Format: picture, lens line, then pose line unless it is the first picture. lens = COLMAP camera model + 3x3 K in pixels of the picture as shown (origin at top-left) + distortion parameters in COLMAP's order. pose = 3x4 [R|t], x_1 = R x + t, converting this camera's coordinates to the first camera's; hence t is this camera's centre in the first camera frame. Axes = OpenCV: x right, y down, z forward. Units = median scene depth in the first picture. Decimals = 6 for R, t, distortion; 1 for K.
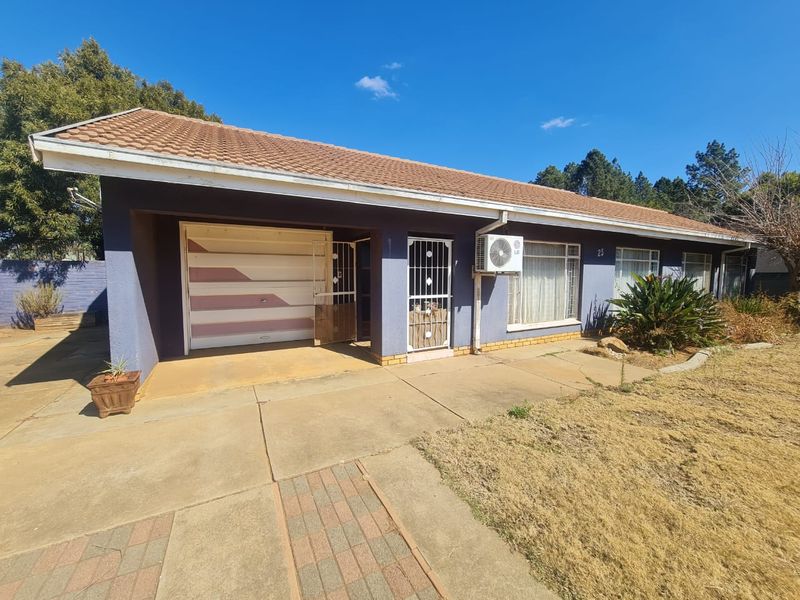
lens RADIAL K [[324.4, 0, 403.4], [0, 324.4, 292.7], [0, 0, 1]] dist [0.000844, -0.000047]
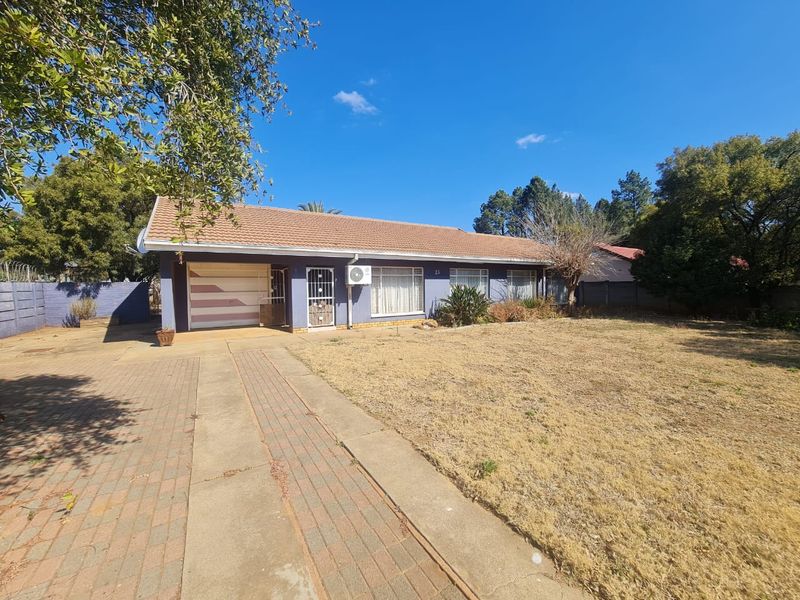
lens RADIAL K [[317.0, 0, 402.6], [0, 317.0, 297.2], [0, 0, 1]] dist [0.000848, -0.000050]
pose [[0.997880, -0.020343, 0.061825, 0.427816], [0.022054, 0.999389, -0.027120, 0.065547], [-0.061235, 0.028426, 0.997718, -0.853198]]
